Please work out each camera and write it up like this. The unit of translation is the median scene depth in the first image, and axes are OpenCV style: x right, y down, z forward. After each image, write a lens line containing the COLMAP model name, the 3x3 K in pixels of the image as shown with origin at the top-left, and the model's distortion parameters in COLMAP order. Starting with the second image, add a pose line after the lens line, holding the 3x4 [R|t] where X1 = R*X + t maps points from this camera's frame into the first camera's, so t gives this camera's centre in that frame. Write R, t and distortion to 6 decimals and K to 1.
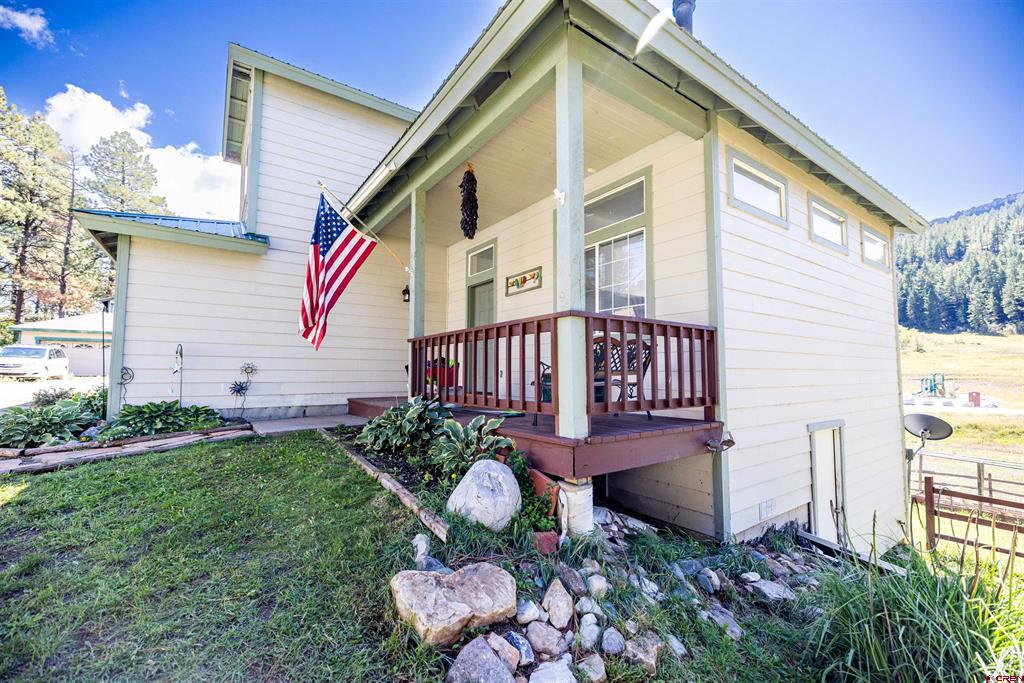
lens RADIAL K [[427.7, 0, 508.2], [0, 427.7, 344.6], [0, 0, 1]] dist [0.000943, -0.000023]
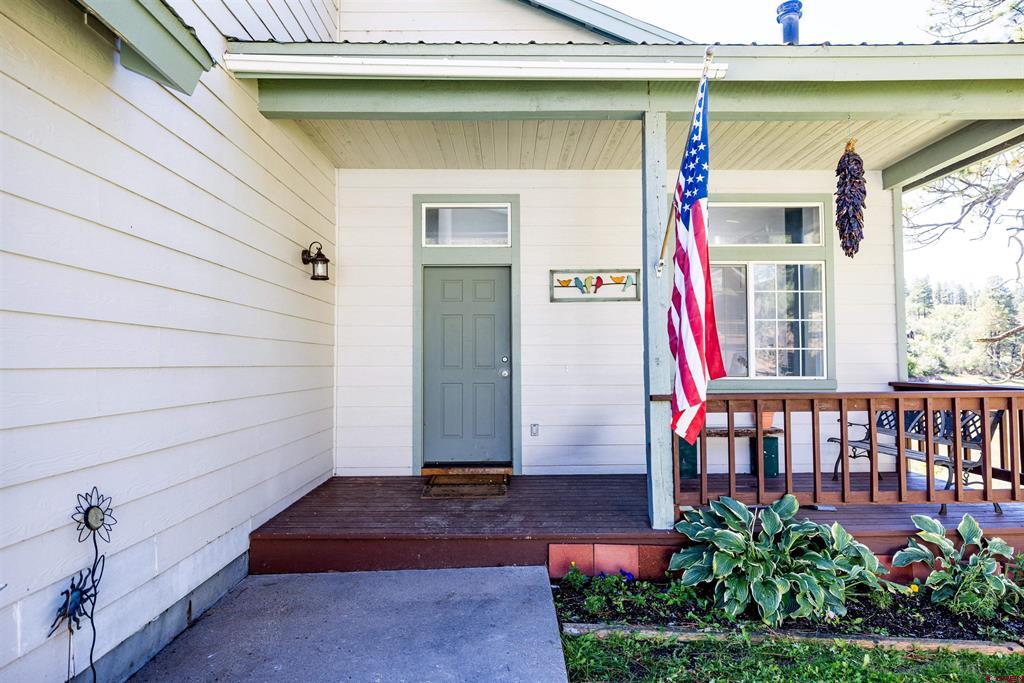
lens RADIAL K [[589.7, 0, 513.4], [0, 589.7, 343.1], [0, 0, 1]] dist [-0.003784, -0.000513]
pose [[0.561567, 0.021714, 0.827147, -0.763092], [-0.043528, 0.999047, 0.003325, -0.057453], [-0.826286, -0.037871, 0.561976, 0.604862]]
